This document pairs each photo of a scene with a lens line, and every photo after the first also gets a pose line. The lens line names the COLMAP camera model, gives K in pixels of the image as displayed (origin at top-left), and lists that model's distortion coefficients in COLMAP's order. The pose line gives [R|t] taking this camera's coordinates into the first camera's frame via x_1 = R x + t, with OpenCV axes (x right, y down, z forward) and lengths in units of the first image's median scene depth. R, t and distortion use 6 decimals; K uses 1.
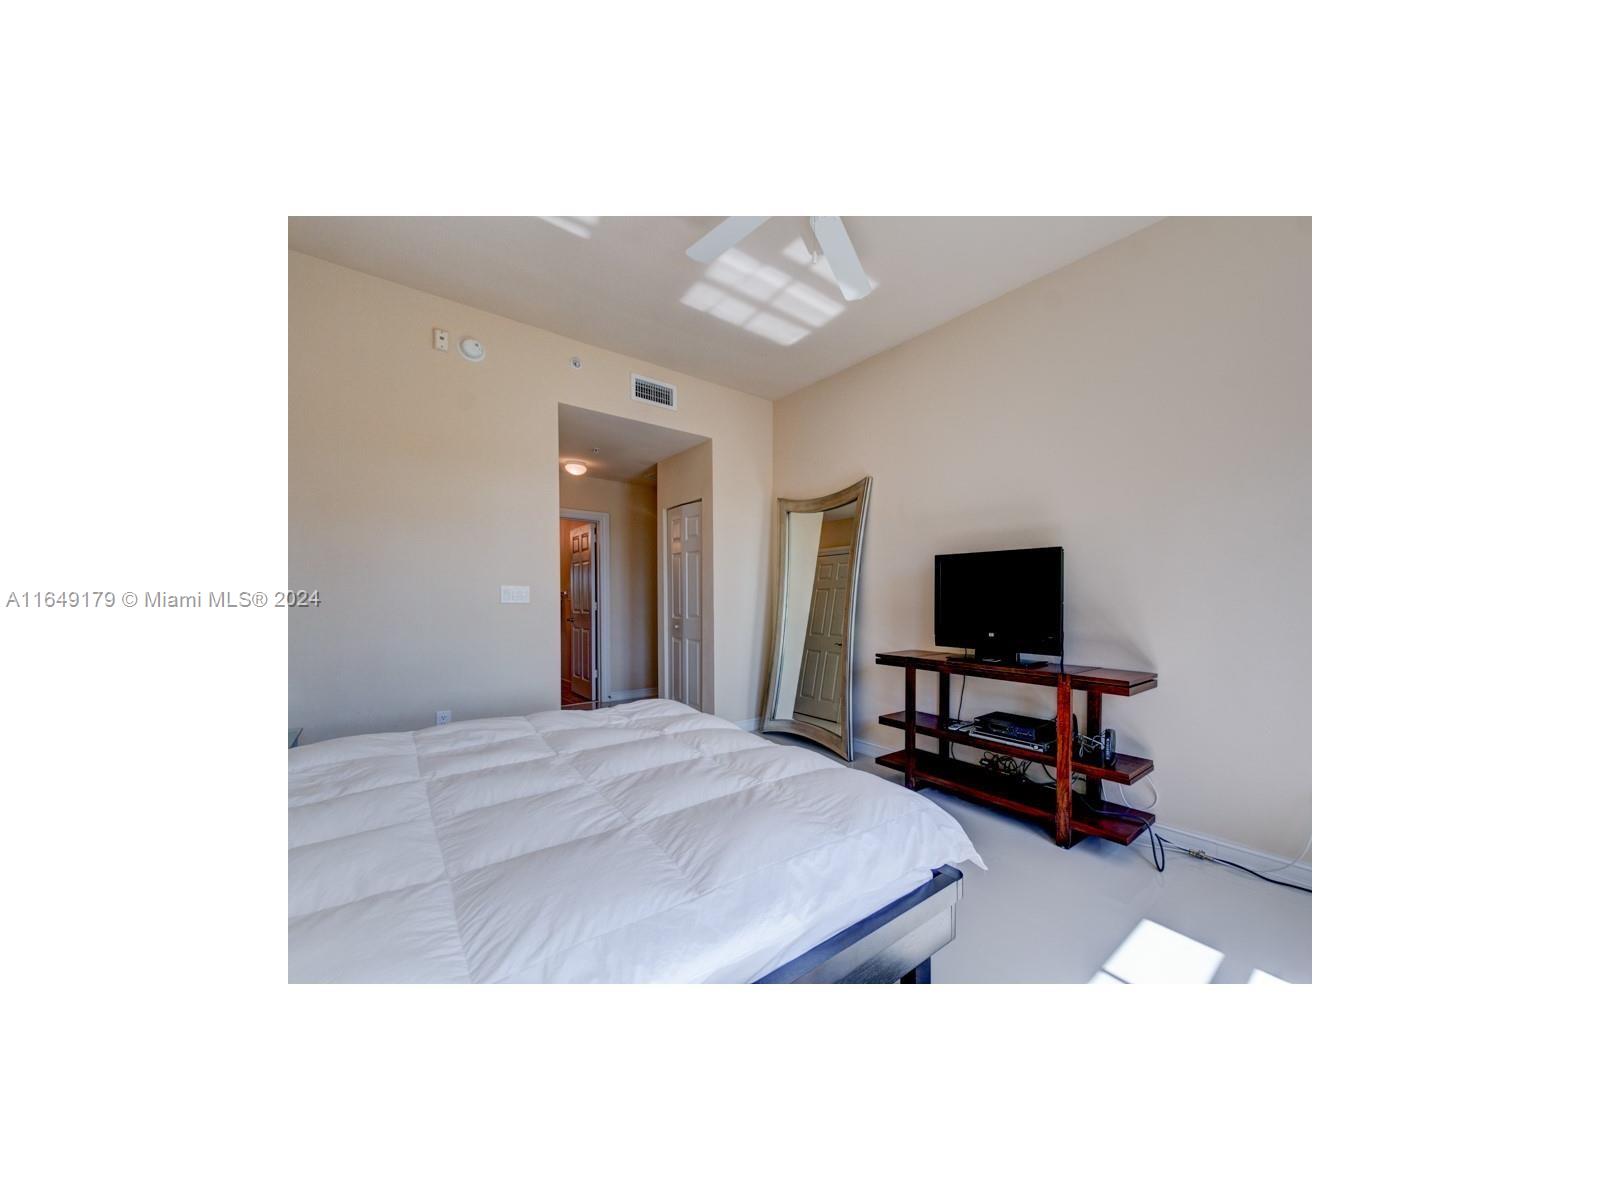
lens RADIAL K [[528.8, 0, 809.5], [0, 528.8, 600.3], [0, 0, 1]] dist [0.001030, -0.000100]
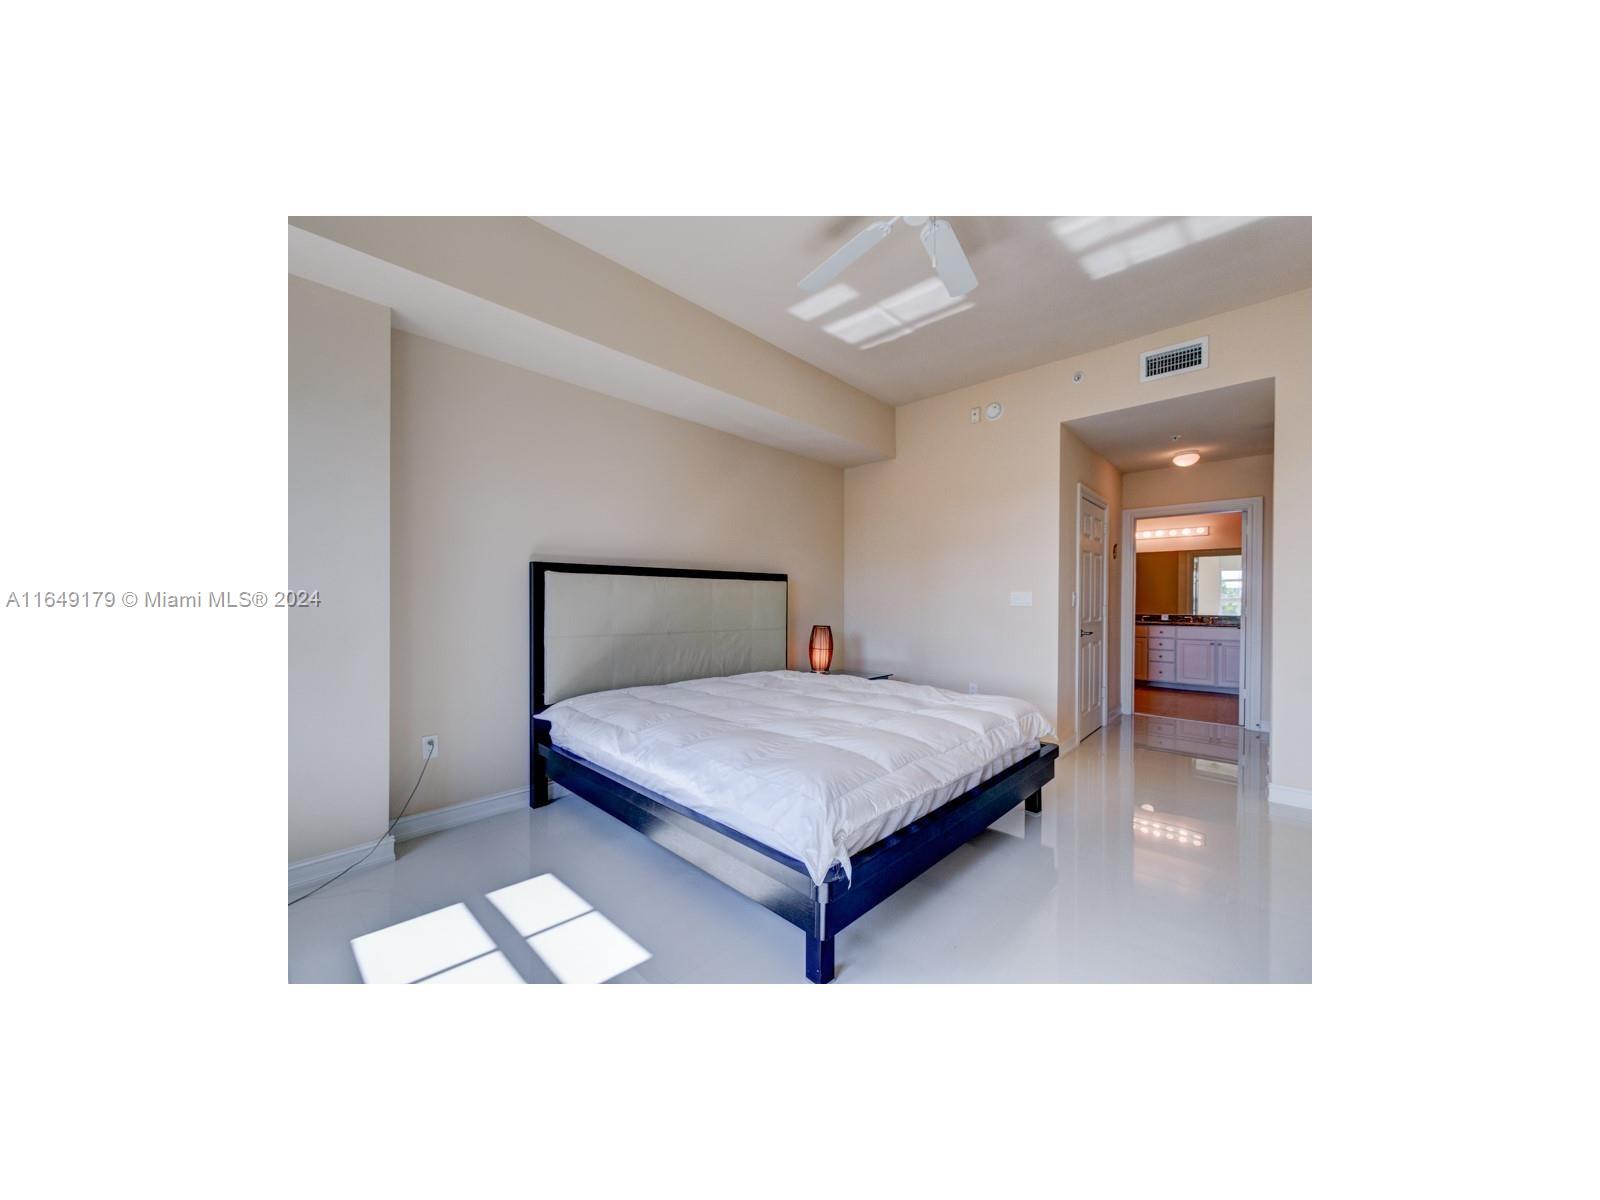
lens RADIAL K [[528.8, 0, 809.8], [0, 528.8, 601.4], [0, 0, 1]] dist [0.001030, -0.000100]
pose [[0.102407, 0.003202, -0.994737, 0.605635], [-0.007809, 0.999967, 0.002415, -0.005332], [0.994712, 0.007521, 0.102429, 0.412968]]
